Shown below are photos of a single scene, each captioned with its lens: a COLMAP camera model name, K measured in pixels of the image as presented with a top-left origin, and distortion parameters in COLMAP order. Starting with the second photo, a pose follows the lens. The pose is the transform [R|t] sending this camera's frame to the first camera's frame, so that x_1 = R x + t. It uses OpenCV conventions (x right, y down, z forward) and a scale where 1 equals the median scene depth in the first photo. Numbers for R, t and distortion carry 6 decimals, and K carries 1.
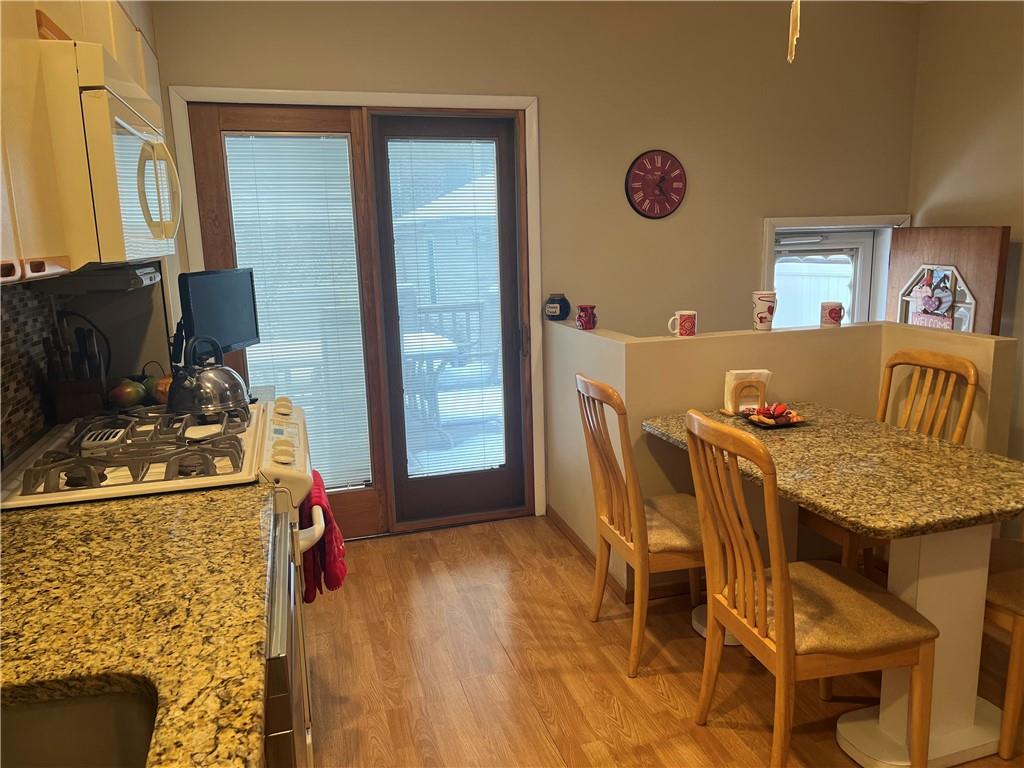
lens RADIAL K [[762.8, 0, 516.9], [0, 762.8, 383.8], [0, 0, 1]] dist [0.052609, -0.065189]
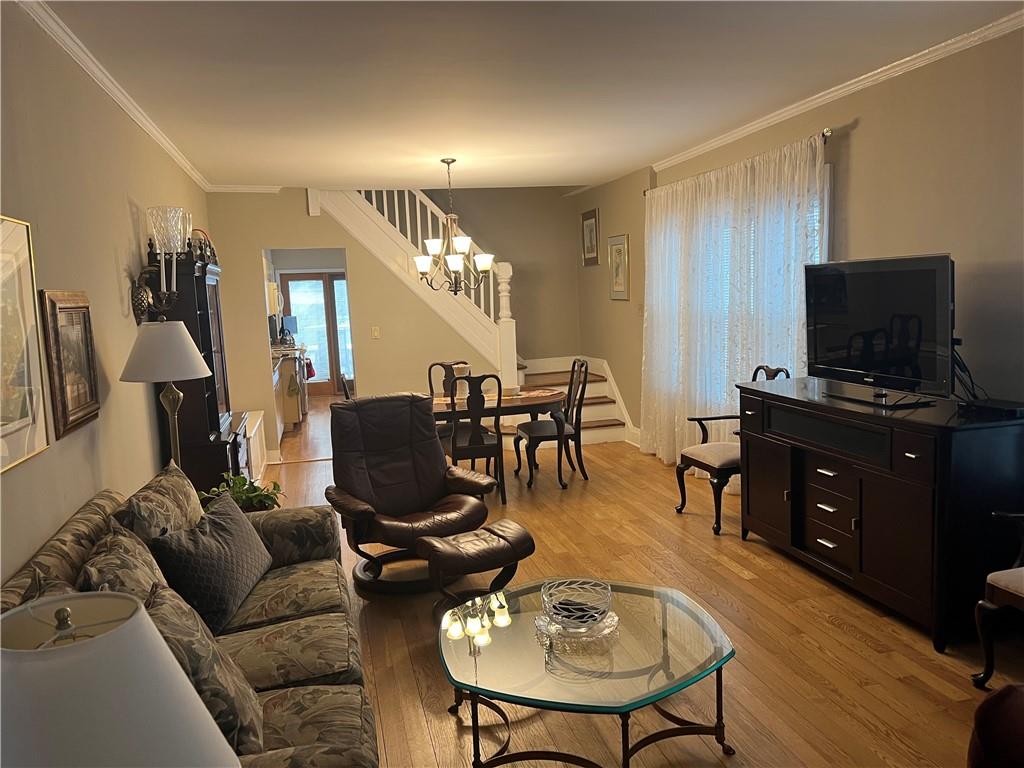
lens RADIAL K [[762.8, 0, 516.9], [0, 762.8, 383.8], [0, 0, 1]] dist [0.052609, -0.065189]
pose [[0.999179, -0.013981, -0.038017, 1.114750], [0.011208, 0.997327, -0.072203, 0.588212], [0.038925, 0.071718, 0.996665, -3.410988]]
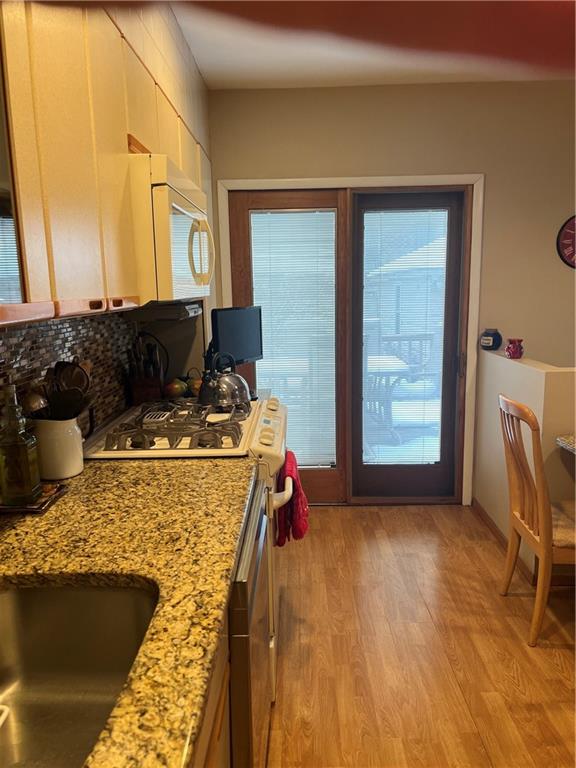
lens RADIAL K [[572.1, 0, 285.9], [0, 572.1, 388.2], [0, 0, 1]] dist [0.052609, -0.065189]
pose [[0.952728, 0.059870, -0.297868, 0.026733], [-0.062345, 0.998054, 0.001192, -0.002521], [0.297360, 0.017435, 0.954606, 0.003846]]
